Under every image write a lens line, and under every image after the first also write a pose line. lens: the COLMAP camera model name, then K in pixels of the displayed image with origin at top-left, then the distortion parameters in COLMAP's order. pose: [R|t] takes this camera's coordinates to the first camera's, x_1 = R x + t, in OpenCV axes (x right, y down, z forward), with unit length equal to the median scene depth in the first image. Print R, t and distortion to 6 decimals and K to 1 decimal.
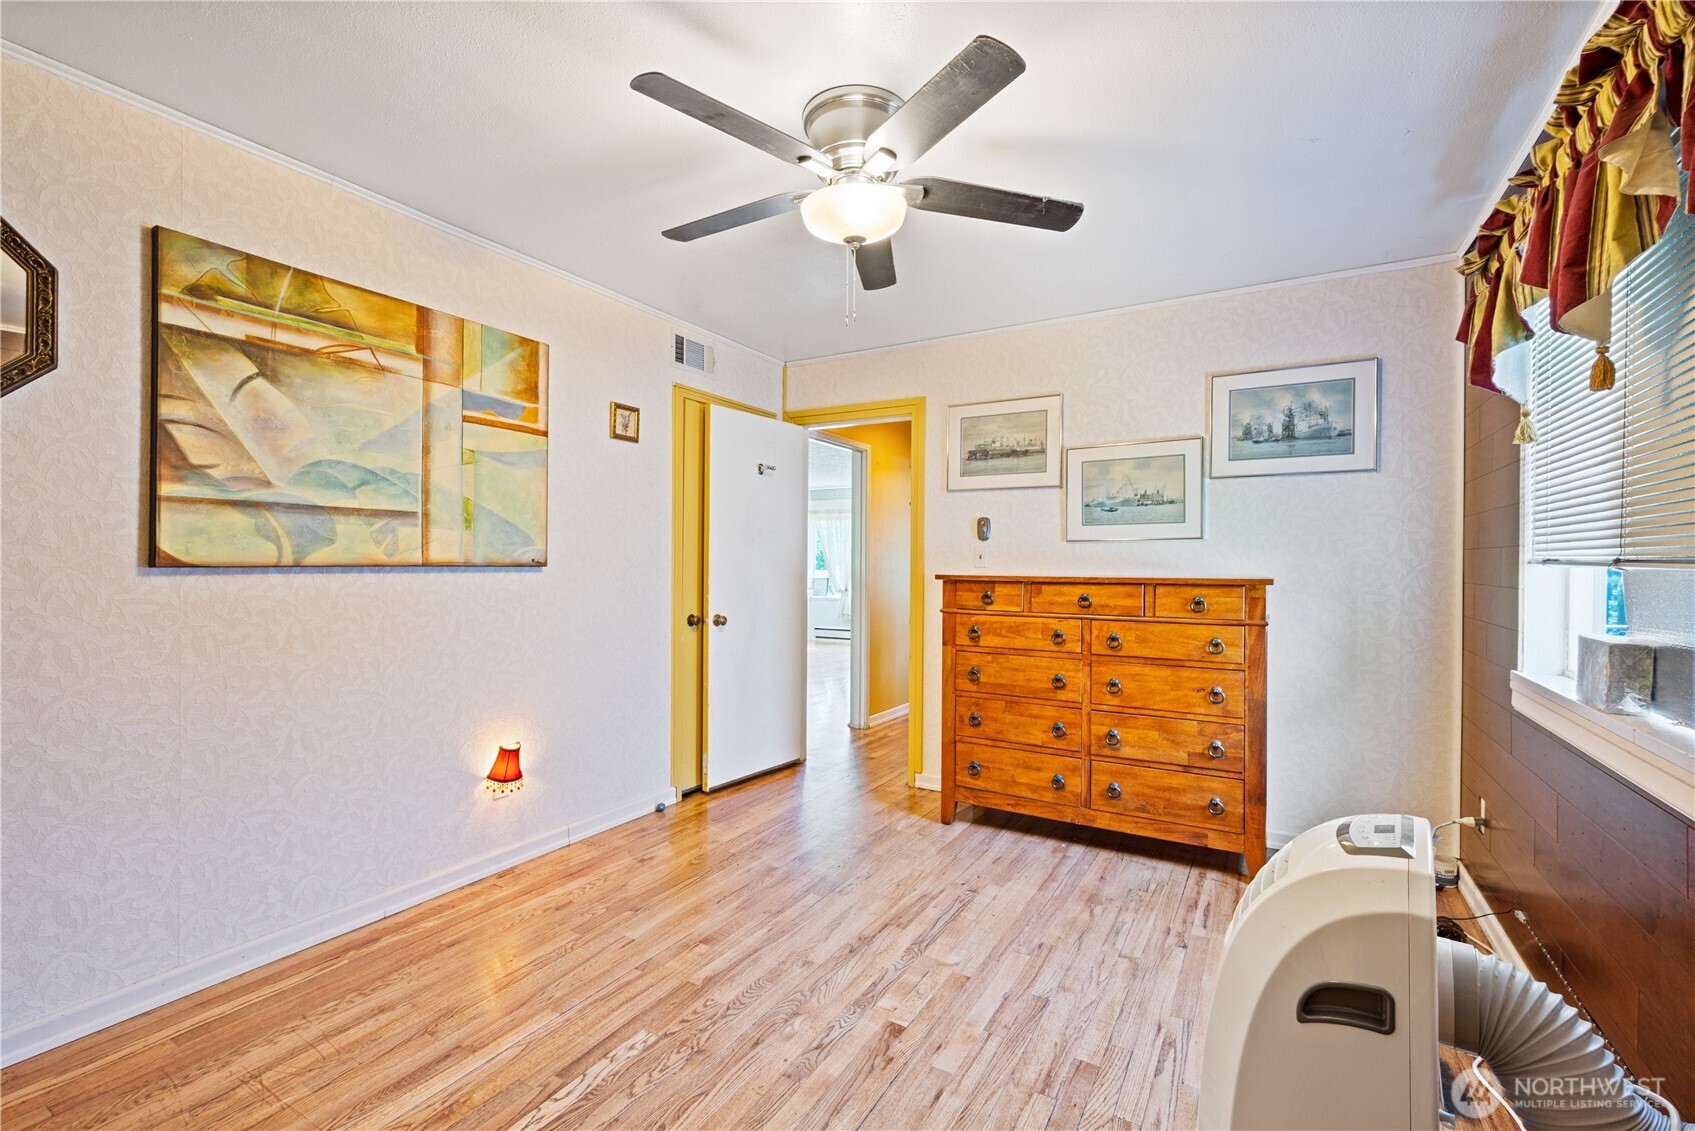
lens RADIAL K [[726.7, 0, 853.0], [0, 726.7, 565.9], [0, 0, 1]] dist [0.000257, -0.000323]
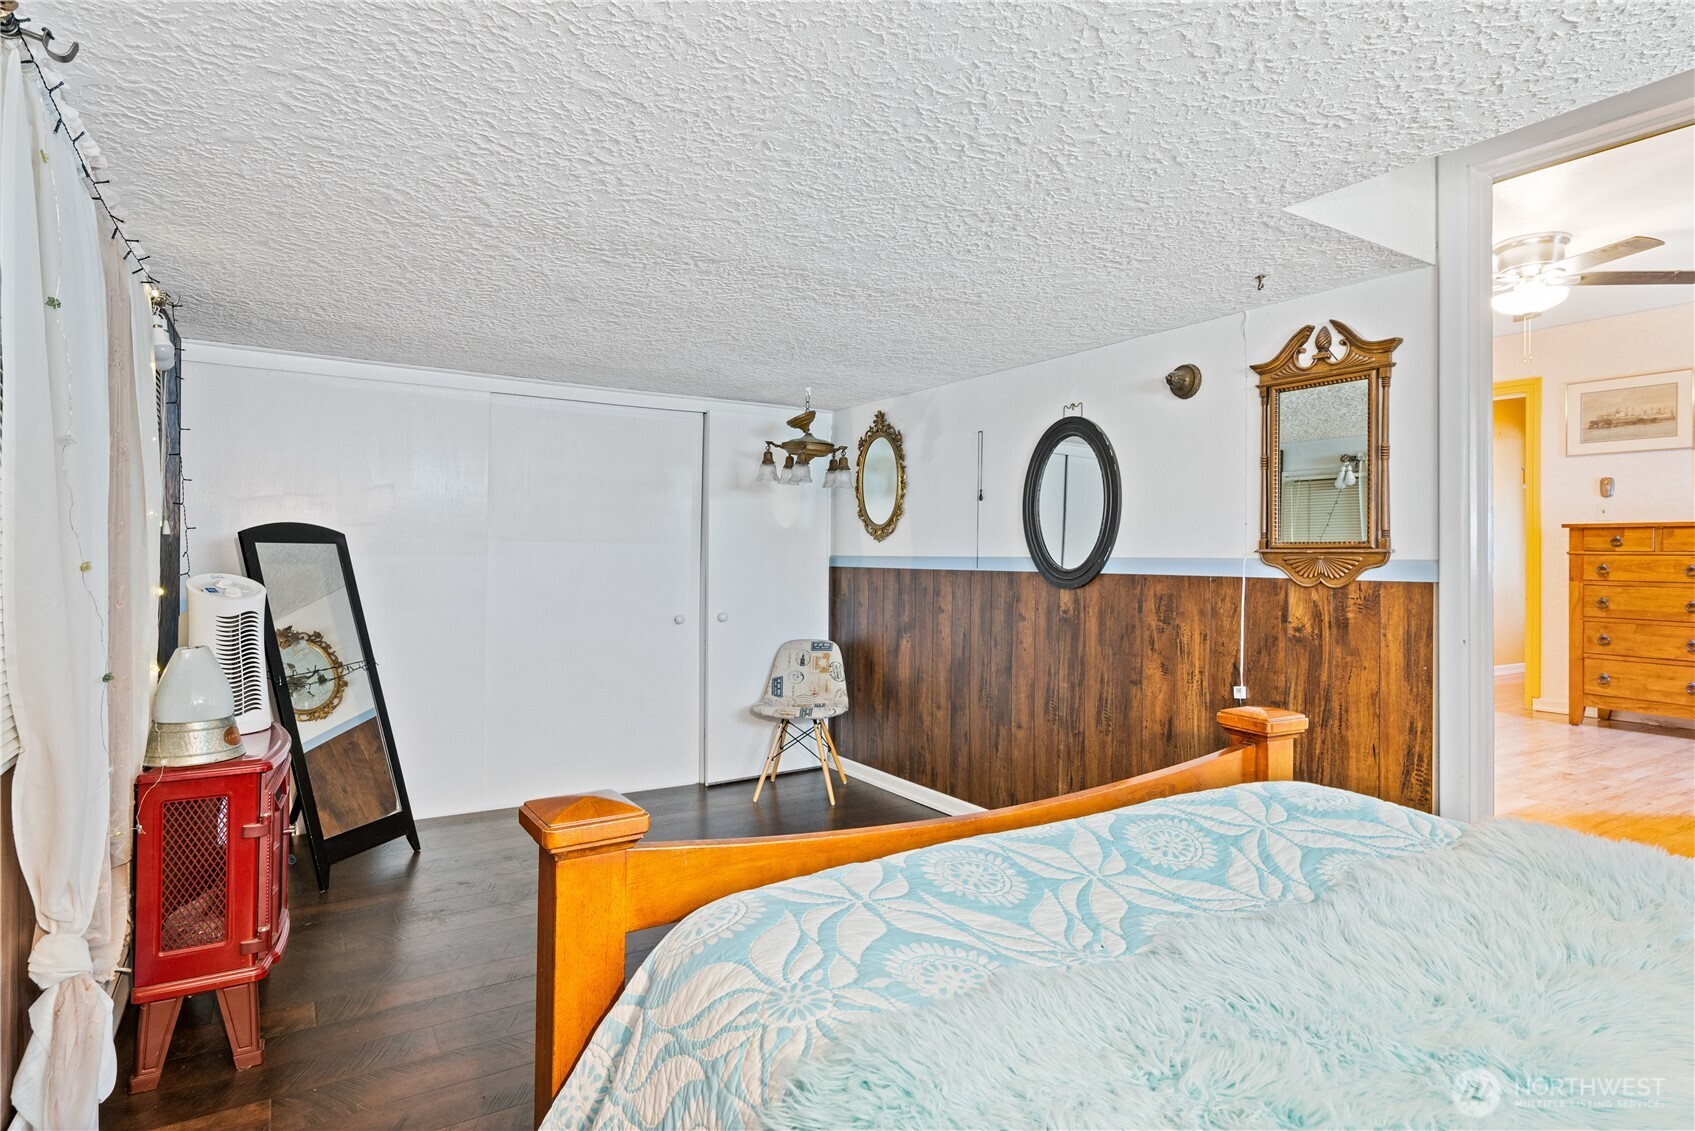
lens RADIAL K [[896.7, 0, 840.2], [0, 896.7, 552.8], [0, 0, 1]] dist [-0.010001, 0.002914]
pose [[0.880778, -0.005849, -0.473493, -0.262099], [0.001081, 0.999946, -0.010341, 0.078223], [0.473528, 0.008596, 0.880737, -0.969685]]
